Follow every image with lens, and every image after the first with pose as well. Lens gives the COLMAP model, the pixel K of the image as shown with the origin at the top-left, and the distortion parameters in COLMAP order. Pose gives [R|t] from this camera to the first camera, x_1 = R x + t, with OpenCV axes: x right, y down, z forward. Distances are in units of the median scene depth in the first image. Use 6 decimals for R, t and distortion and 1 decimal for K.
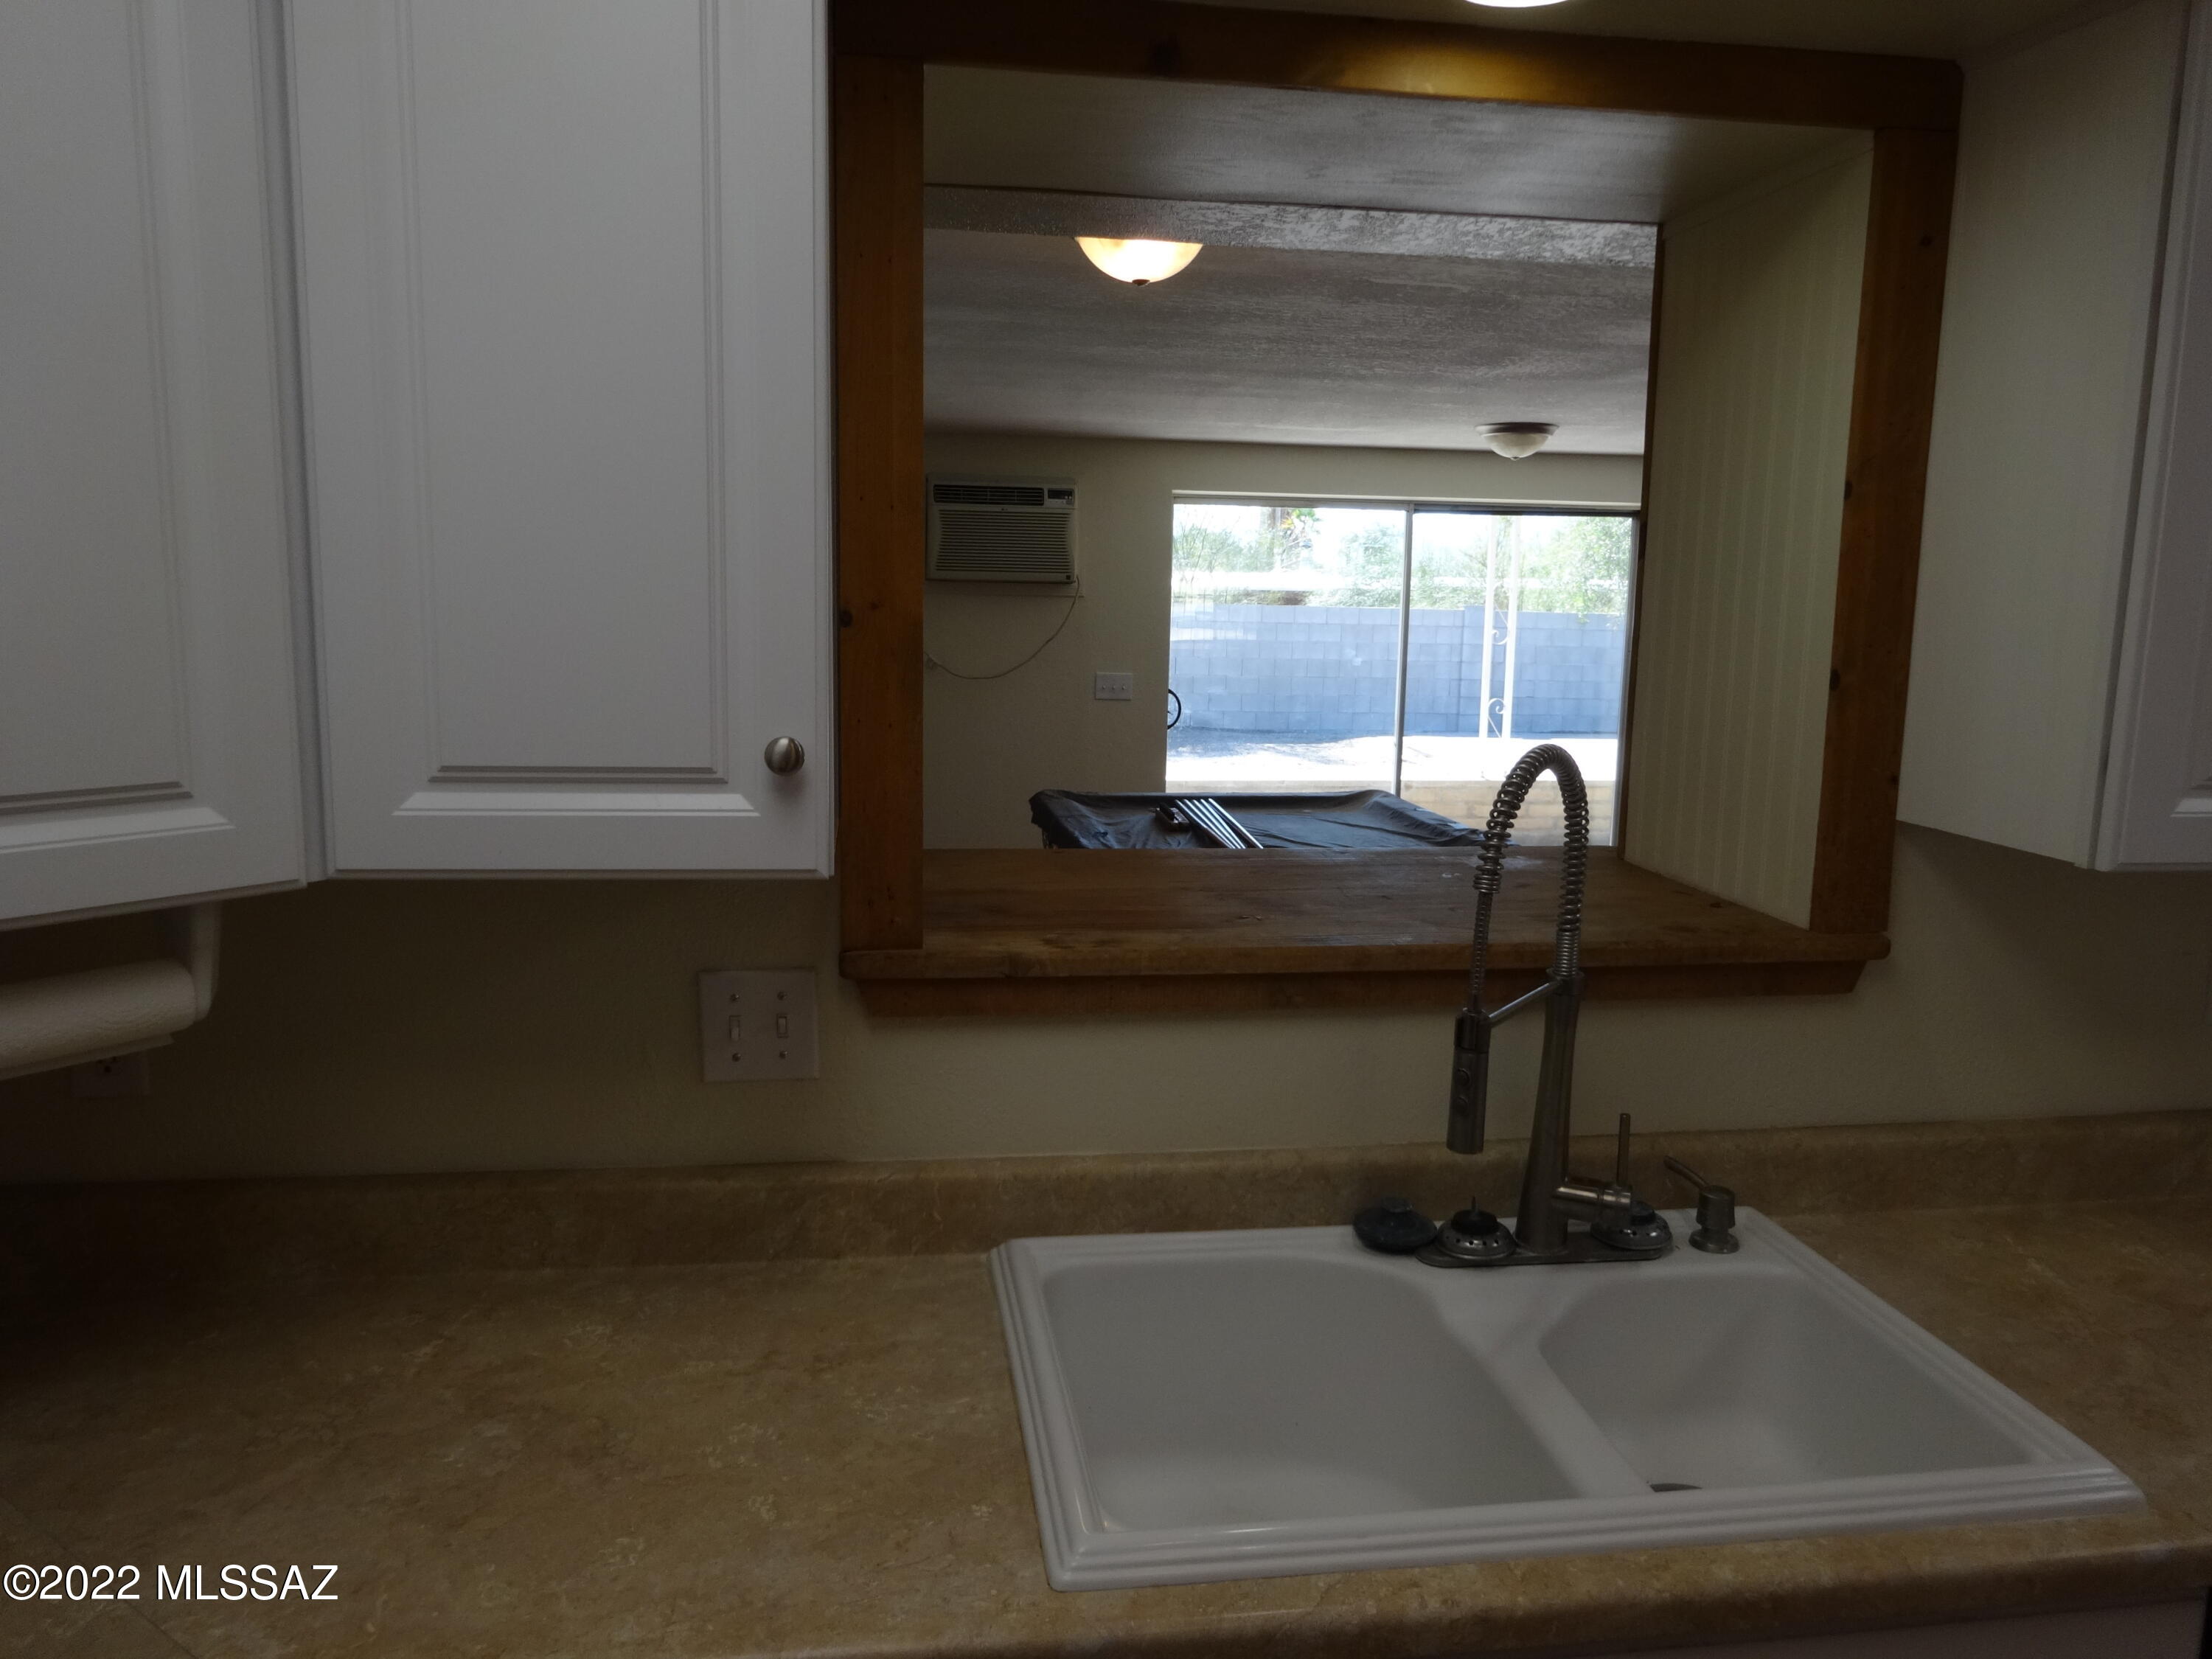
lens RADIAL K [[1640.5, 0, 1106.0], [0, 1640.5, 829.5], [0, 0, 1]] dist [0.007384, 0.001684]
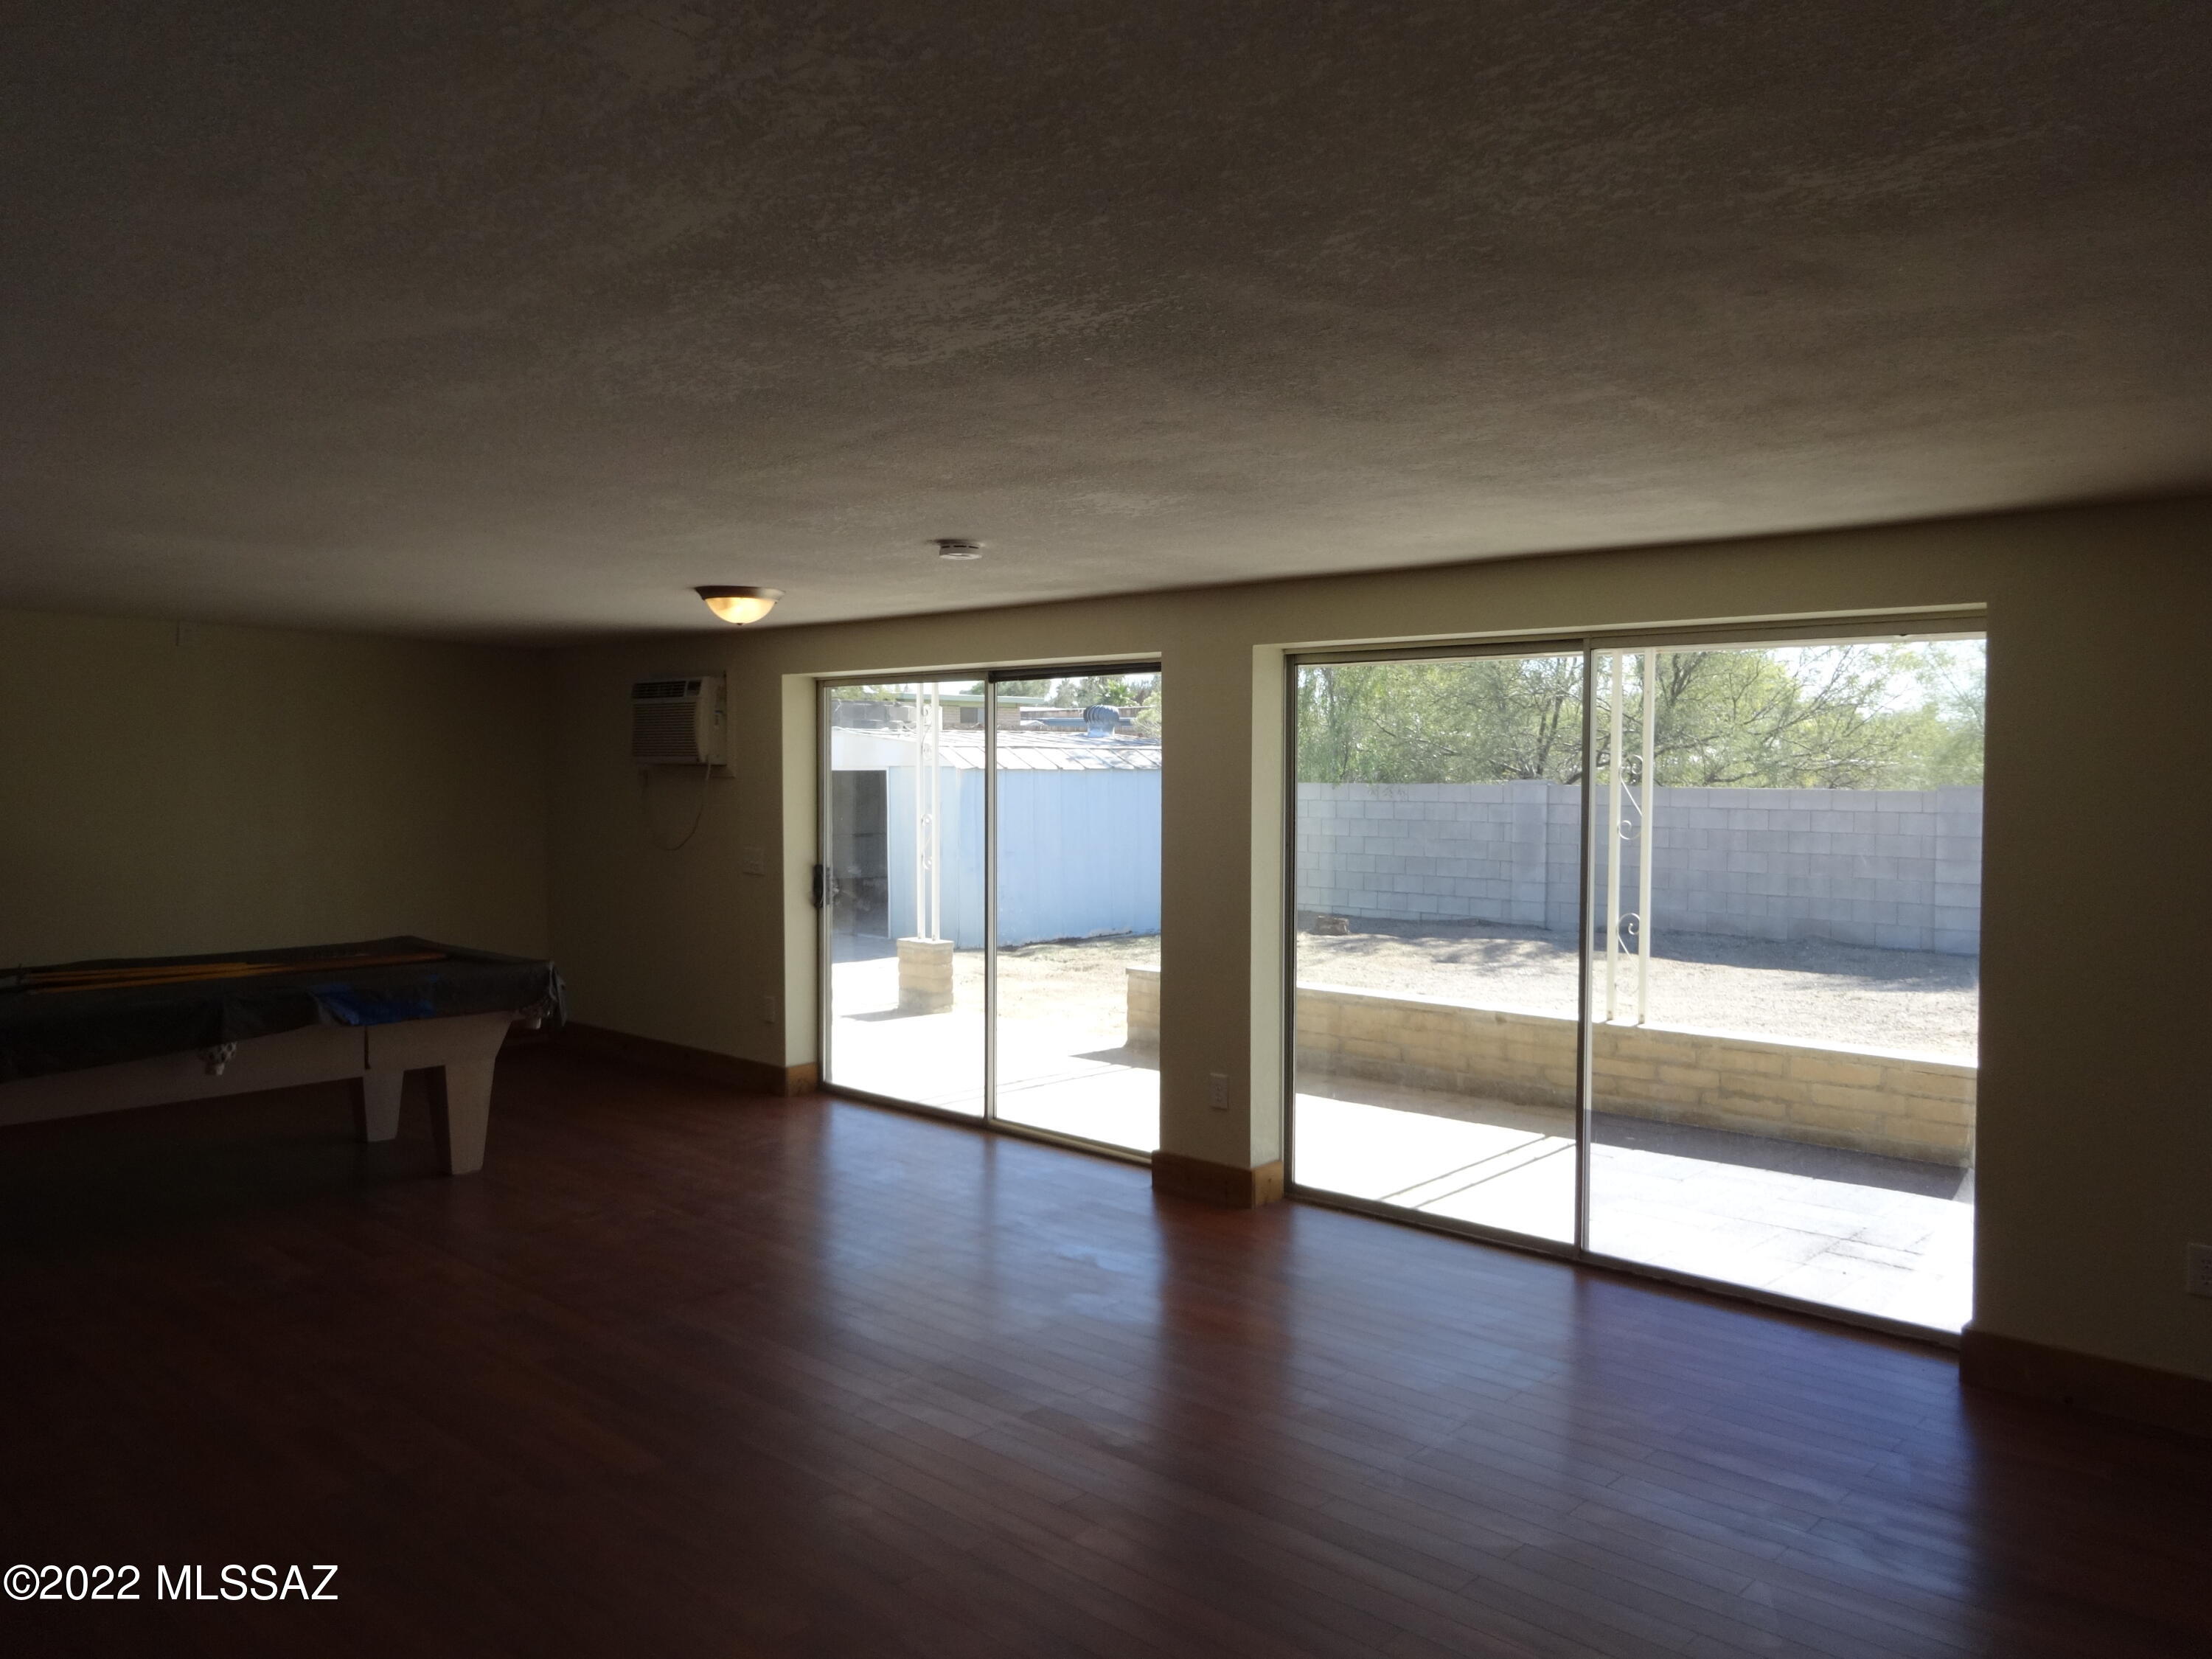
lens RADIAL K [[1625.3, 0, 1111.5], [0, 1625.3, 829.0], [0, 0, 1]] dist [-0.009881, 0.001272]
pose [[0.613456, 0.012656, -0.789628, 1.016865], [-0.108889, 0.991677, -0.068700, -0.063579], [0.782186, 0.128126, 0.609728, 0.563350]]
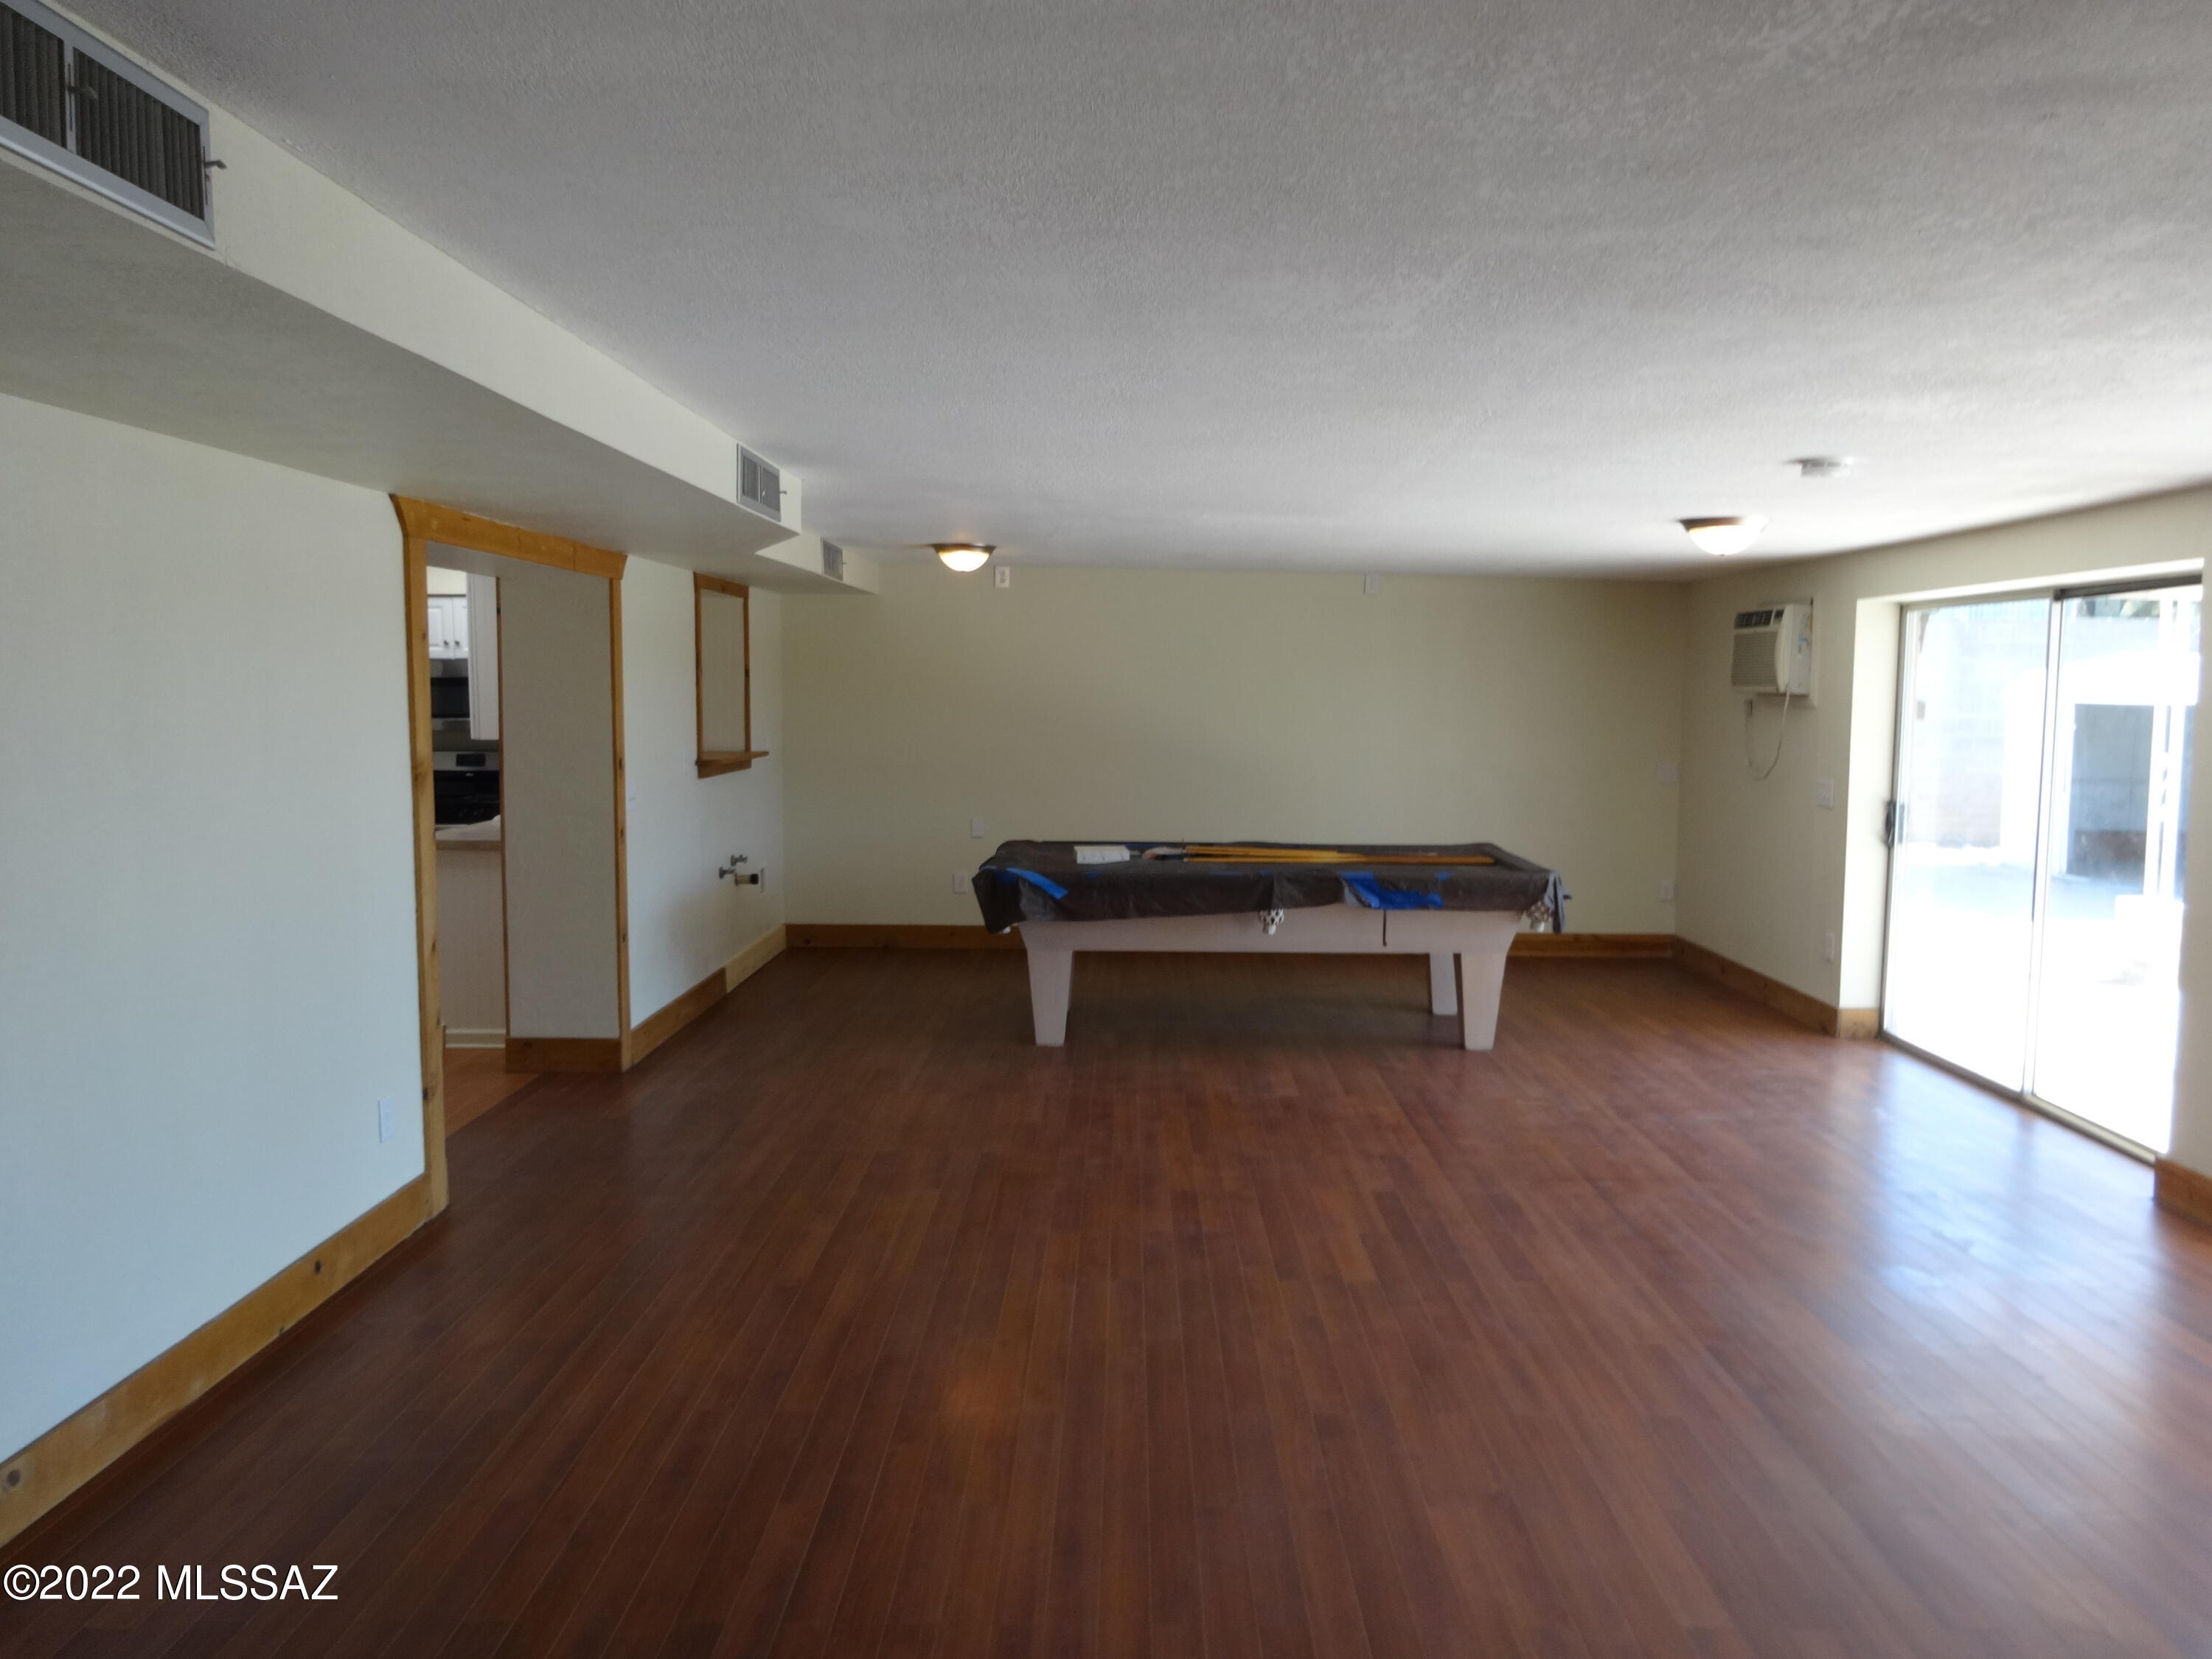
lens RADIAL K [[1625.3, 0, 1111.5], [0, 1625.3, 829.0], [0, 0, 1]] dist [-0.009881, 0.001272]
pose [[-0.166541, 0.064380, -0.983931, 1.130458], [-0.159038, 0.983047, 0.091241, -0.090896], [0.973124, 0.171678, -0.153479, 0.756212]]
